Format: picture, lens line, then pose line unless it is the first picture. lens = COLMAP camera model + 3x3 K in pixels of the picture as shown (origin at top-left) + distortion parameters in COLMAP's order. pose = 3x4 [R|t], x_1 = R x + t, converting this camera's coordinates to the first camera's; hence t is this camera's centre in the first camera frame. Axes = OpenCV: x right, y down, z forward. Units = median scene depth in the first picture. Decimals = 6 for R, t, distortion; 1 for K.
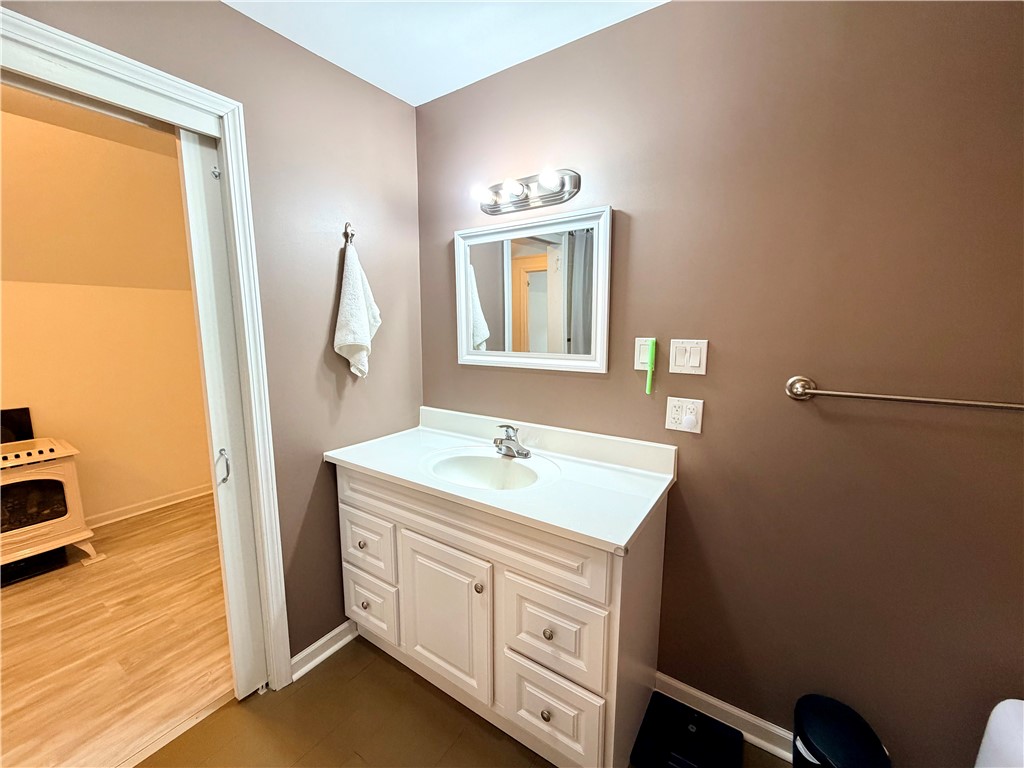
lens RADIAL K [[408.9, 0, 511.4], [0, 408.9, 382.7], [0, 0, 1]] dist [-0.002052, 0.000662]
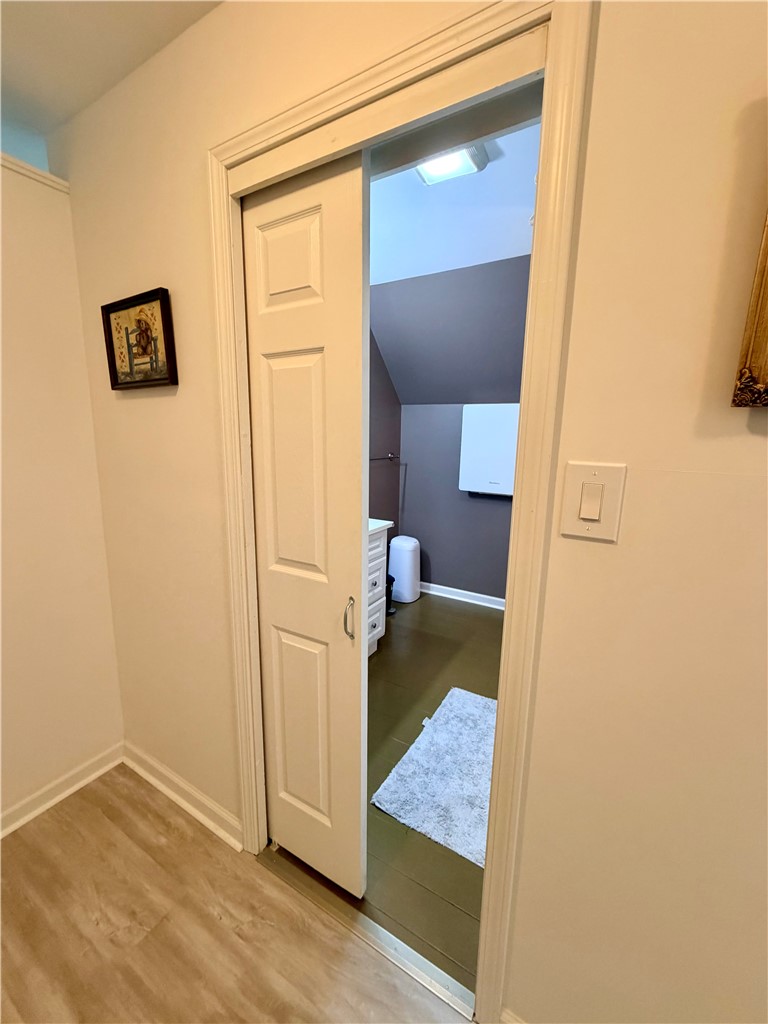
lens RADIAL K [[408.9, 0, 383.8], [0, 408.9, 515.2], [0, 0, 1]] dist [-0.002052, 0.000662]
pose [[-0.048310, -0.196532, 0.979307, -1.537232], [0.132222, 0.970564, 0.201300, -0.114267], [-0.990042, 0.139211, -0.020902, 0.765110]]
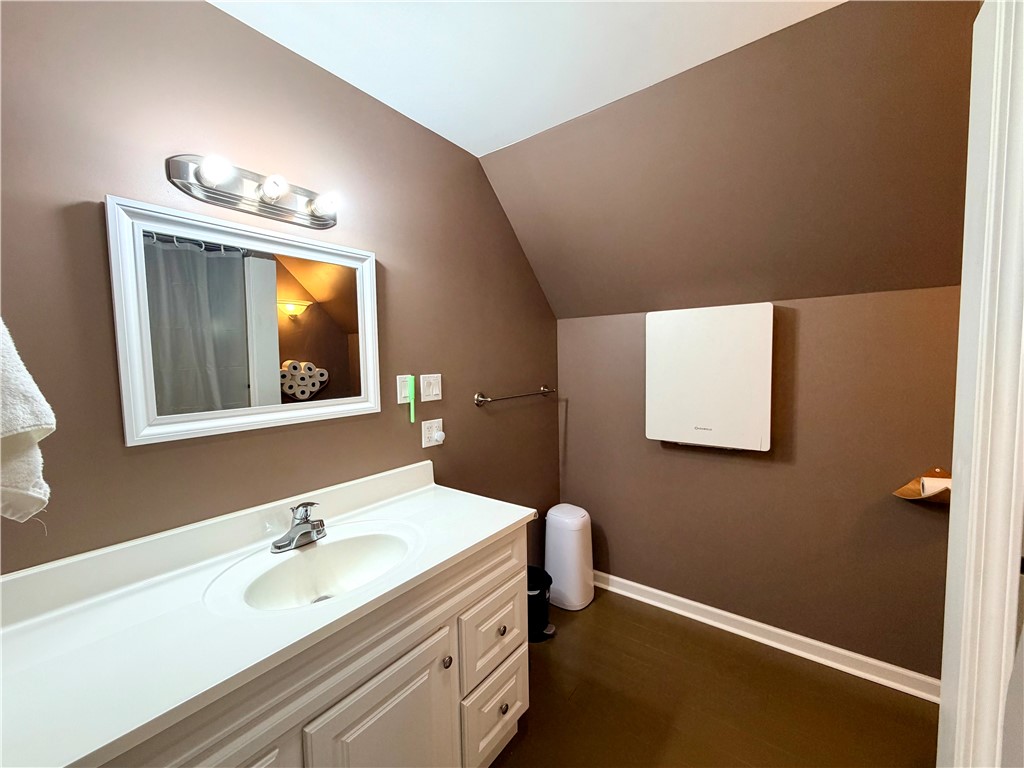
lens RADIAL K [[408.9, 0, 507.7], [0, 408.9, 384.1], [0, 0, 1]] dist [-0.002052, 0.000662]
pose [[0.072425, -0.060103, 0.995561, -0.806933], [0.166650, 0.984879, 0.047335, -0.091769], [-0.983353, 0.162482, 0.081346, 0.628169]]
